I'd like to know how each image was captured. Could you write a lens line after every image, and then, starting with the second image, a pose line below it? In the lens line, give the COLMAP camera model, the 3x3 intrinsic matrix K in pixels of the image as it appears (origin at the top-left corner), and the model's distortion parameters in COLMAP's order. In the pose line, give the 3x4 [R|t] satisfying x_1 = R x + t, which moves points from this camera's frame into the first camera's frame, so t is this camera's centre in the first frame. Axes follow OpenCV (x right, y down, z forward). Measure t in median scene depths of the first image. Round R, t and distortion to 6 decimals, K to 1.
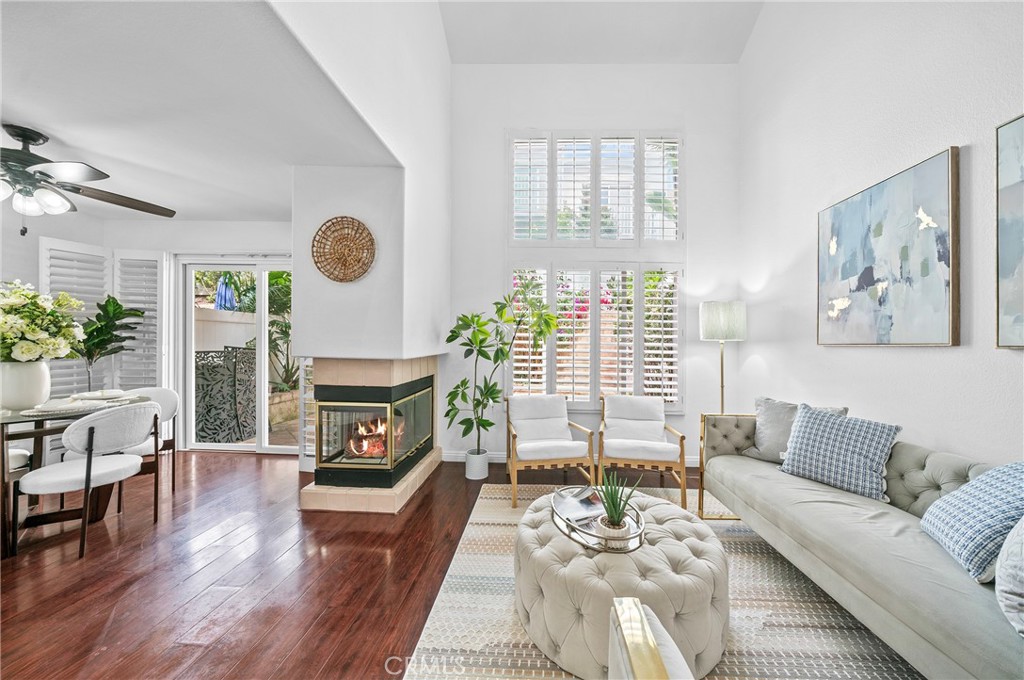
lens RADIAL K [[377.3, 0, 512.0], [0, 377.3, 340.0], [0, 0, 1]] dist [0.000200, 0.000017]
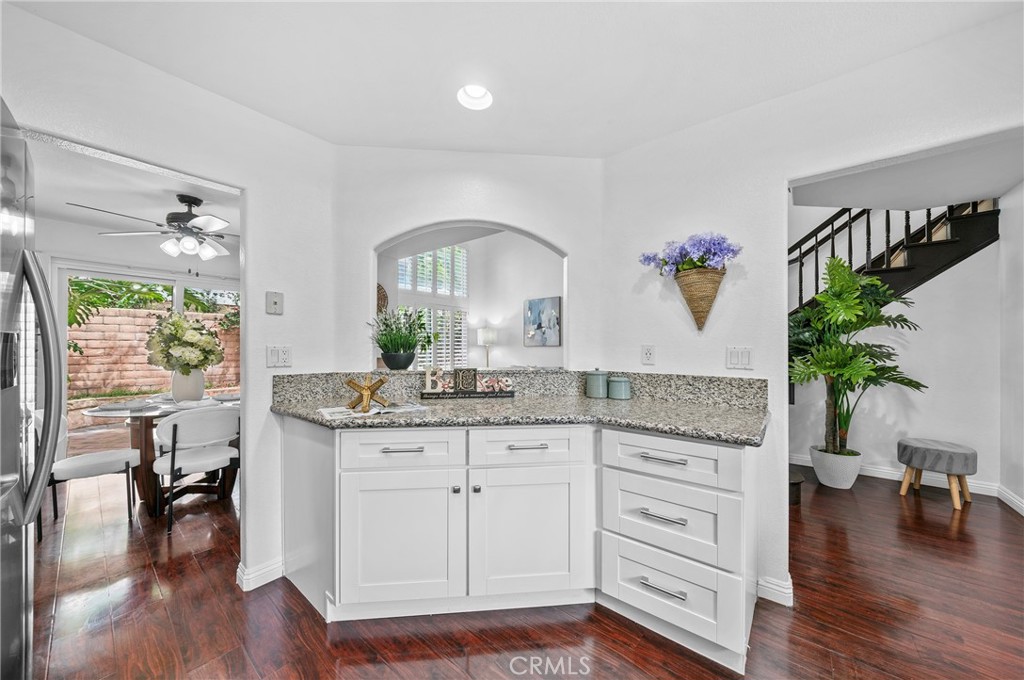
lens RADIAL K [[358.9, 0, 509.3], [0, 358.9, 345.1], [0, 0, 1]] dist [0.000479, 0.000040]
pose [[0.612002, -0.016867, 0.790677, -1.616344], [0.007693, 0.999852, 0.015374, -0.042758], [-0.790819, -0.003327, 0.612041, -0.677980]]
